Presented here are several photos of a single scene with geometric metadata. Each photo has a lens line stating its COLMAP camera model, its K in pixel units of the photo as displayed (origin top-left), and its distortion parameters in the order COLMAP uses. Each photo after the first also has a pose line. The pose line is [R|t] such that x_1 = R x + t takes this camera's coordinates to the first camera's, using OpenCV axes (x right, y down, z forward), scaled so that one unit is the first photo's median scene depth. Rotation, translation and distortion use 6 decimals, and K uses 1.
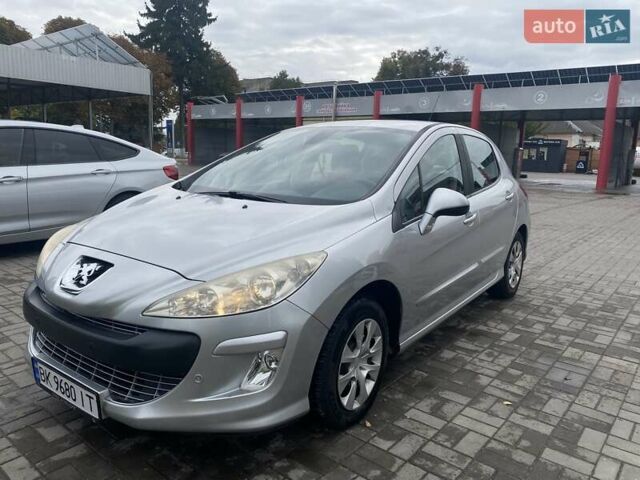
lens RADIAL K [[487.7, 0, 320.0], [0, 487.7, 240.0], [0, 0, 1]] dist [0.006485, 0.001441]
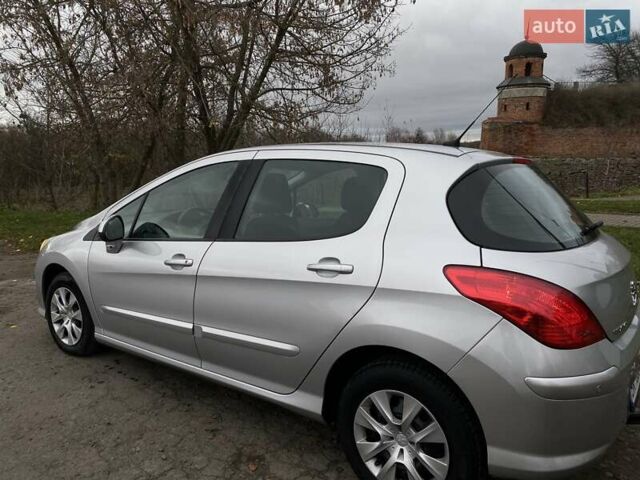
lens RADIAL K [[491.7, 0, 309.9], [0, 491.7, 238.5], [0, 0, 1]] dist [0.007343, 0.001311]
pose [[-0.022603, 0.096306, -0.995095, 1.230202], [-0.191197, 0.976561, 0.098855, -0.227695], [0.981291, 0.192494, -0.003660, 1.318955]]
